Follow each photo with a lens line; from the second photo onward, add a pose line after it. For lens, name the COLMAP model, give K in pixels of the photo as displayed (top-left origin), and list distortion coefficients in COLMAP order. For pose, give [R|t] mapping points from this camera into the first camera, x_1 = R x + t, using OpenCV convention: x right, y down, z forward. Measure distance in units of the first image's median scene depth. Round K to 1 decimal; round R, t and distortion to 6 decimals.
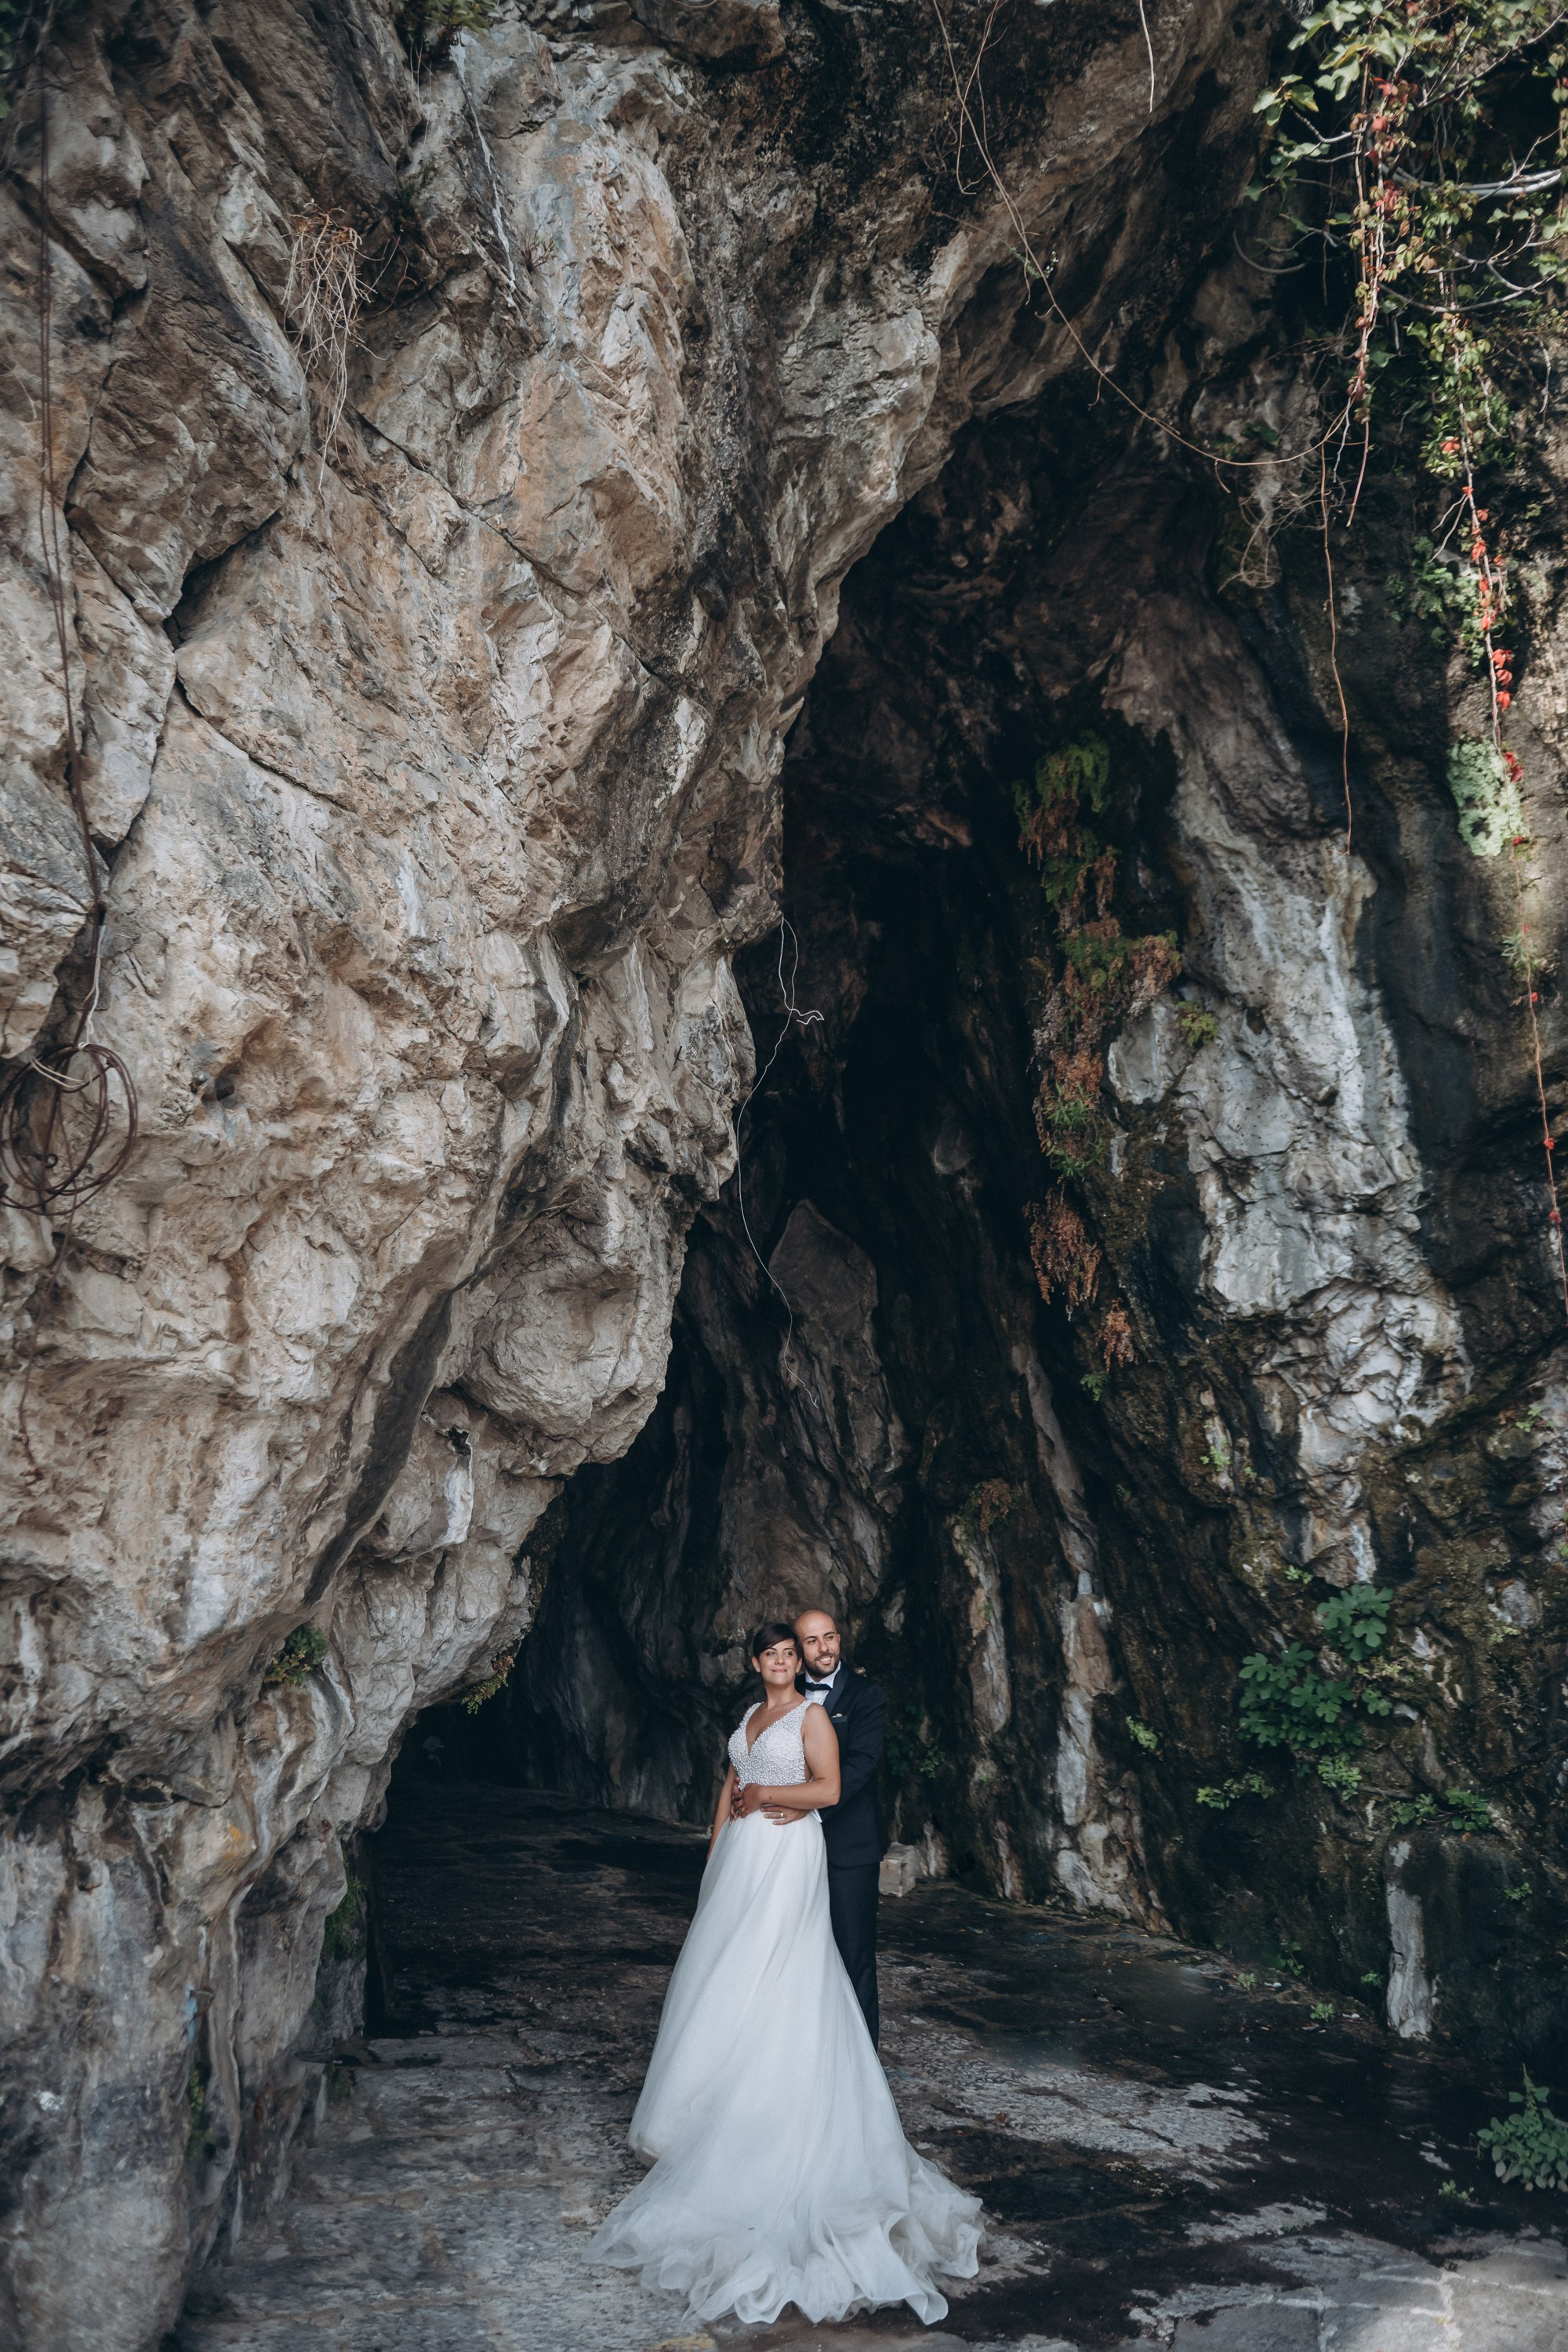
lens RADIAL K [[1619.6, 0, 774.6], [0, 1619.6, 1176.6], [0, 0, 1]] dist [-0.048352, -0.007442]
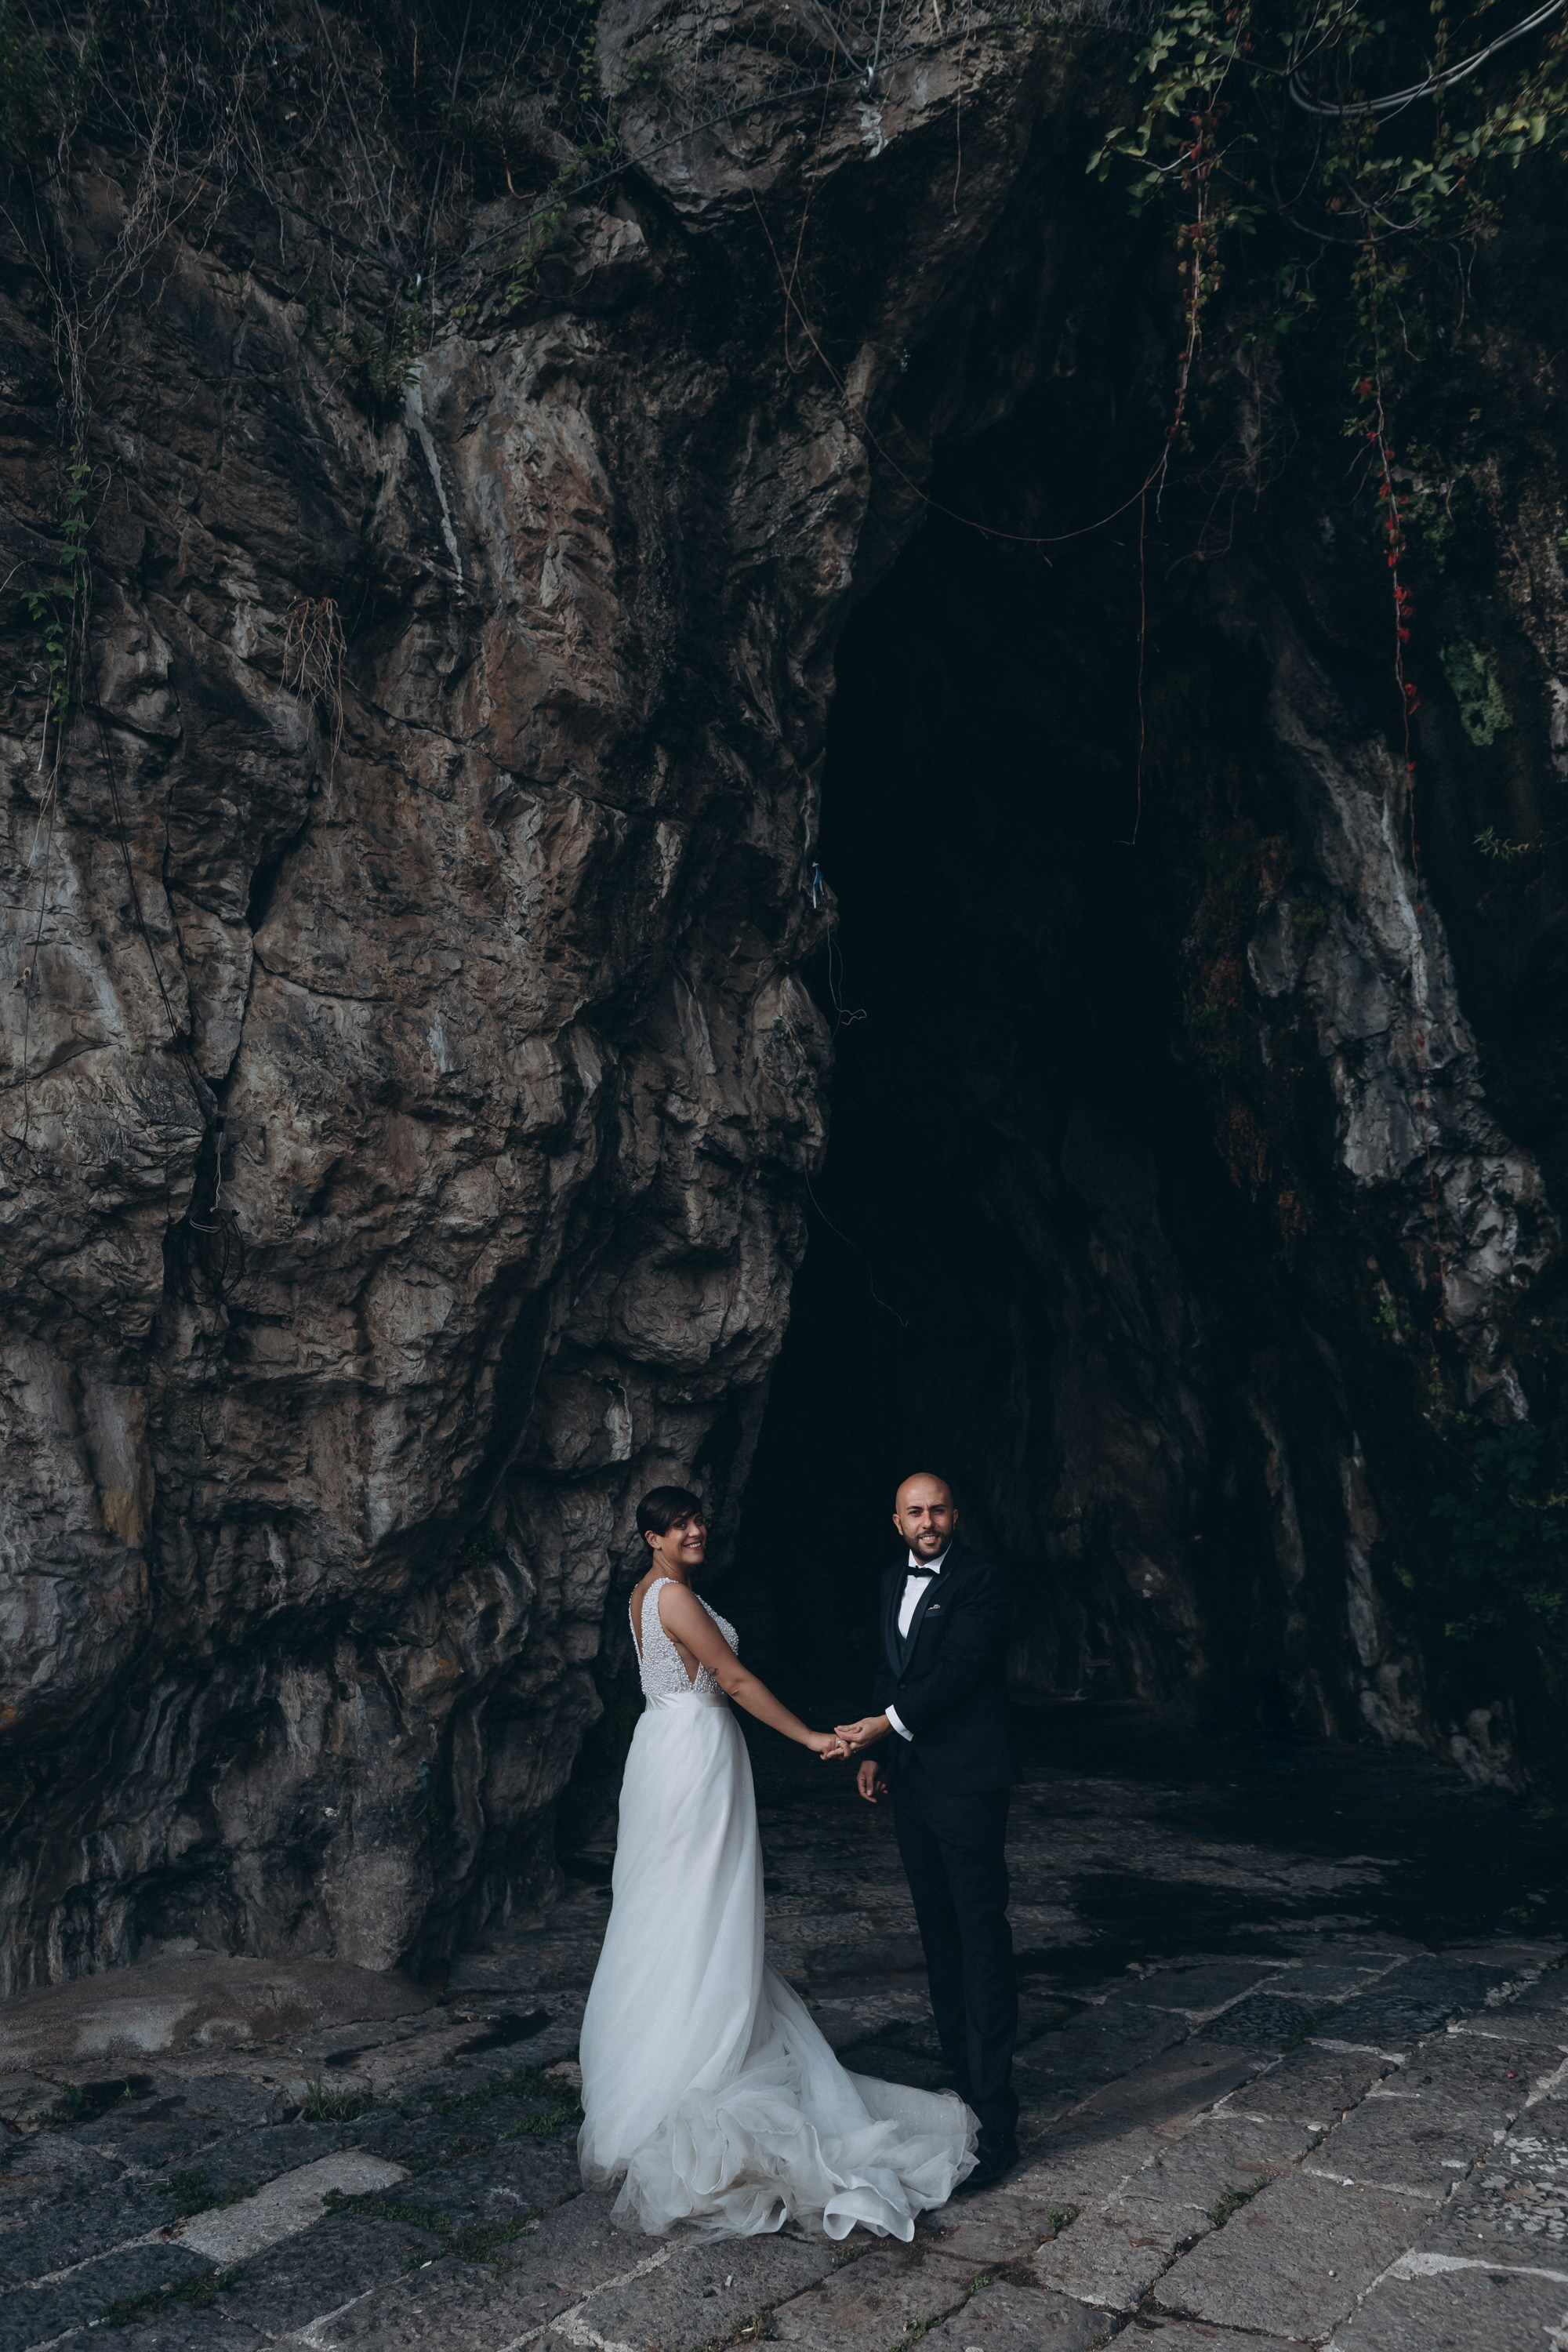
lens RADIAL K [[1791.5, 0, 776.2], [0, 1791.5, 1159.4], [0, 0, 1]] dist [-0.032733, -0.002137]
pose [[0.944496, -0.133295, -0.300267, 0.279416], [0.153975, 0.986995, 0.046184, -0.049062], [0.290206, -0.089854, 0.952737, -0.254414]]
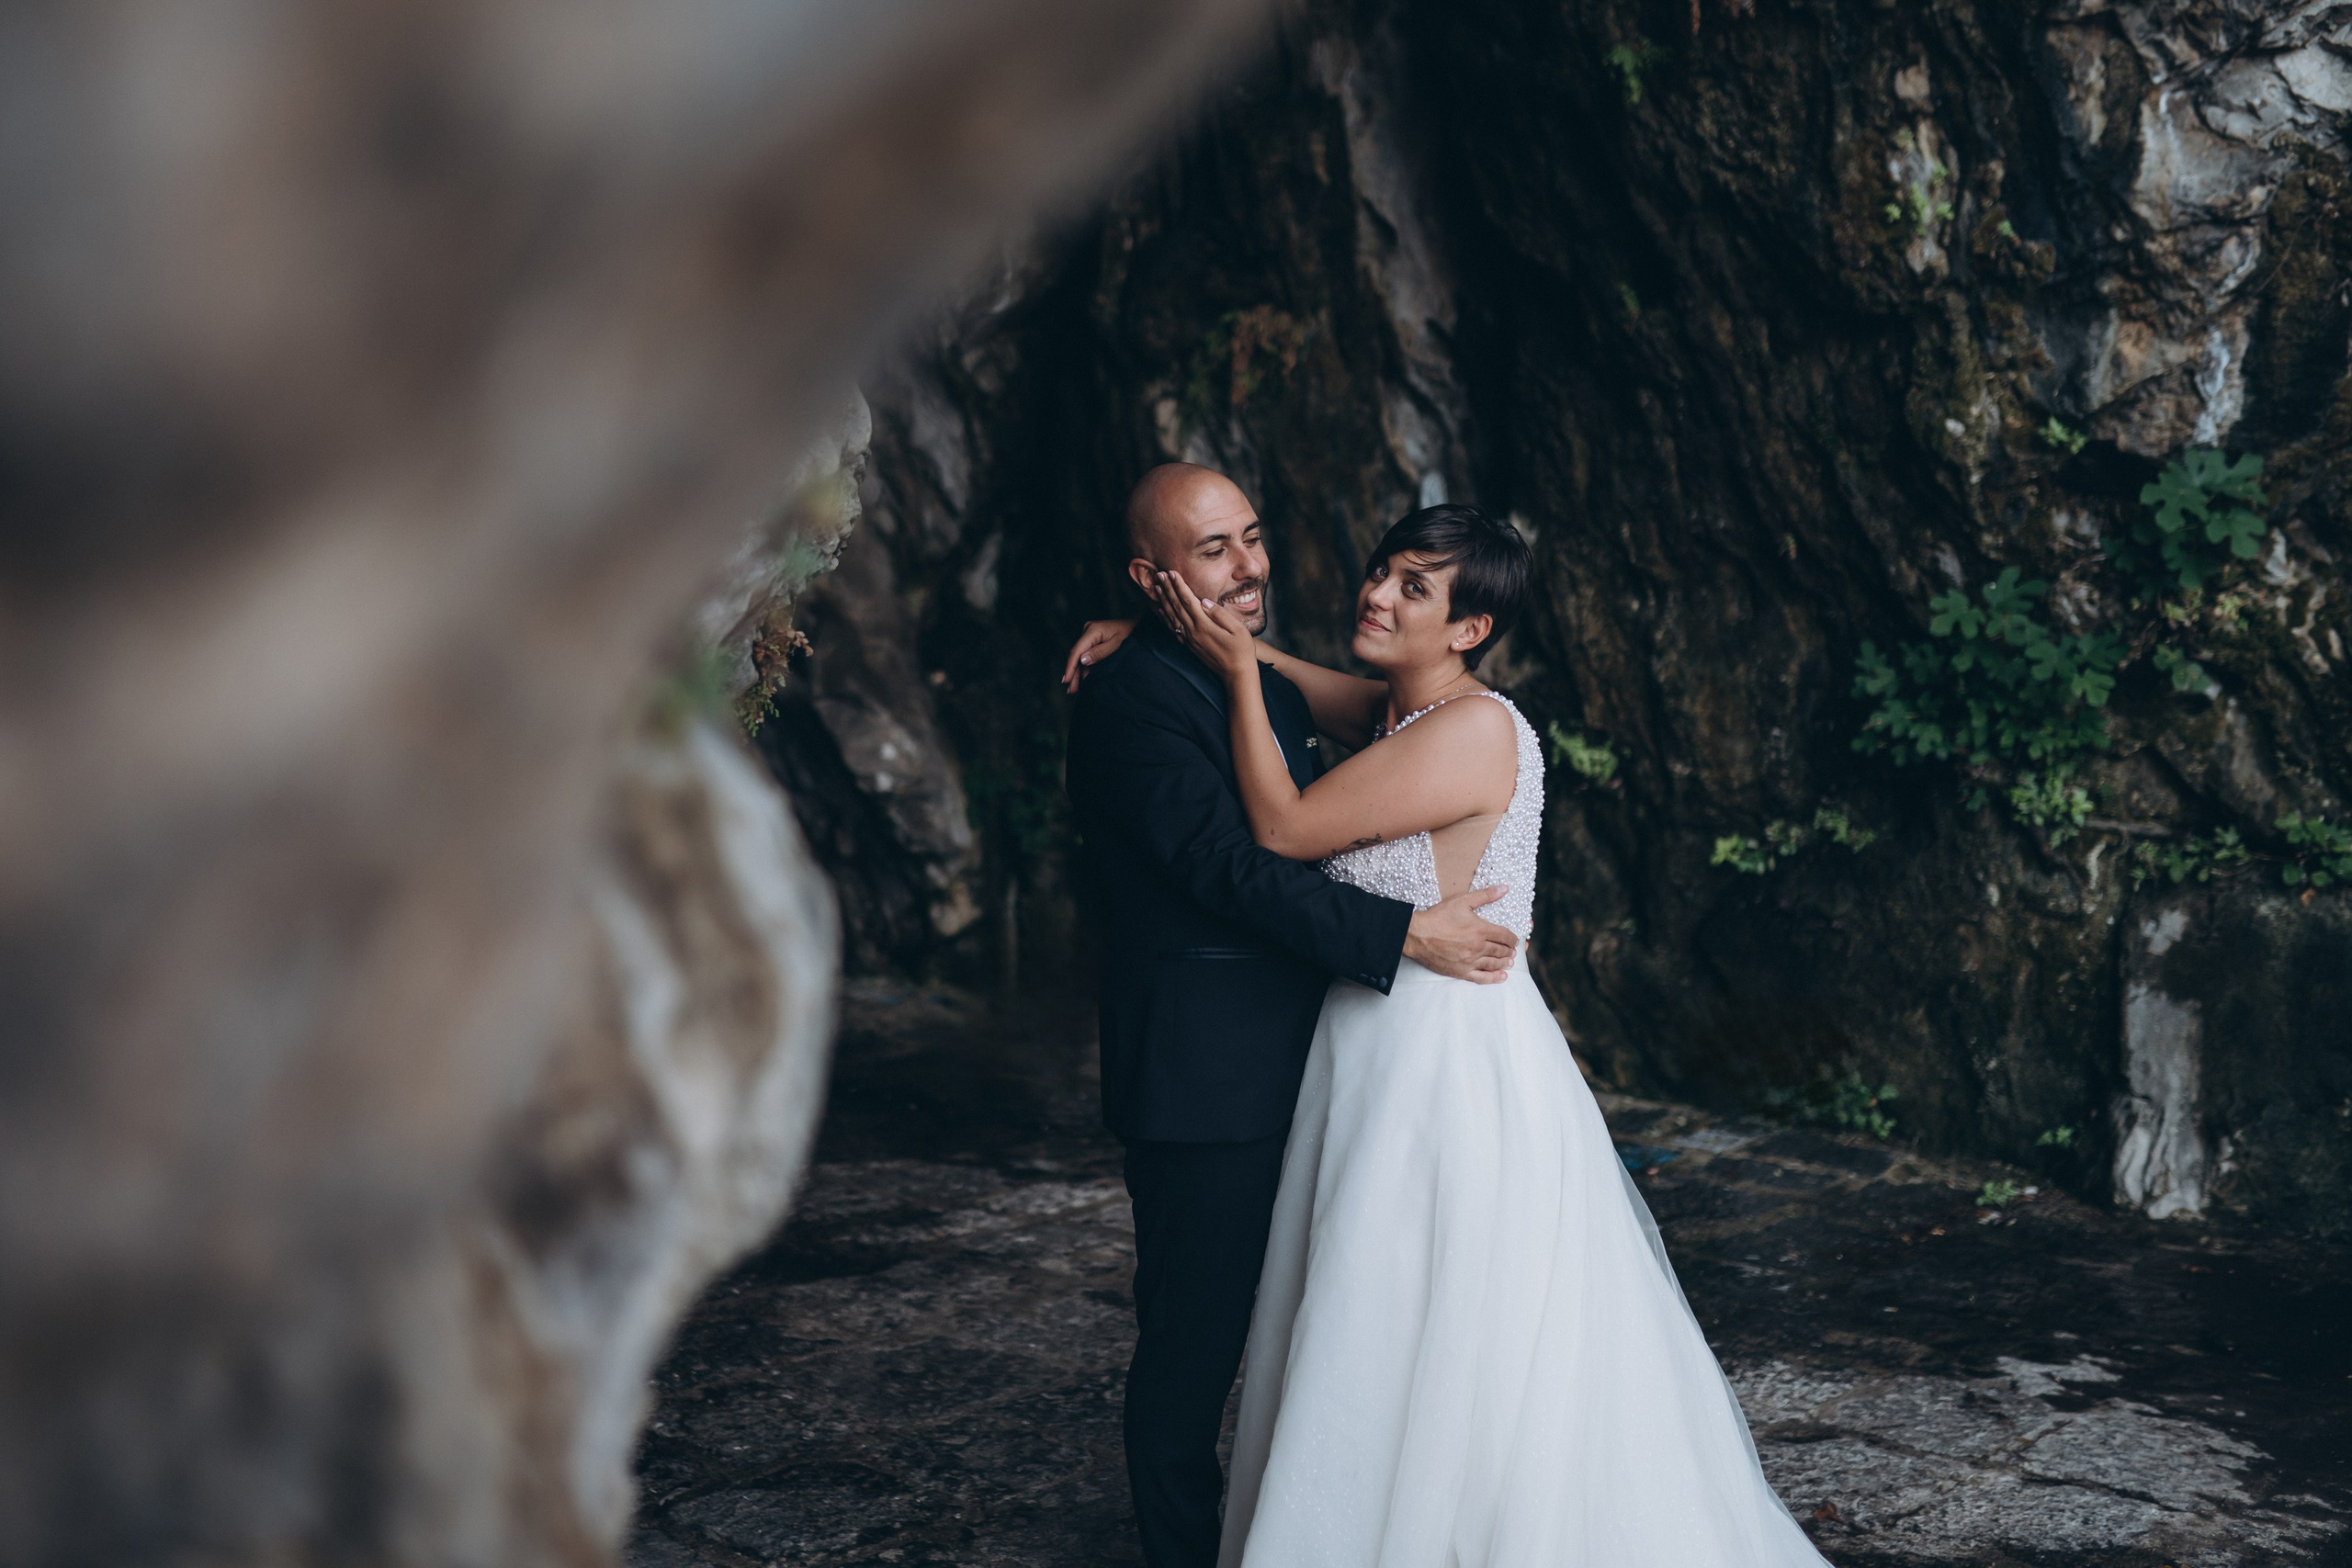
lens RADIAL K [[2244.9, 0, 1190.9], [0, 2244.9, 780.7], [0, 0, 1]] dist [-0.061551, 0.089003]
pose [[0.946299, -0.067382, 0.316193, -0.175789], [-0.041166, 0.944963, 0.324576, 0.137410], [-0.320661, -0.320162, 0.891444, 0.435325]]
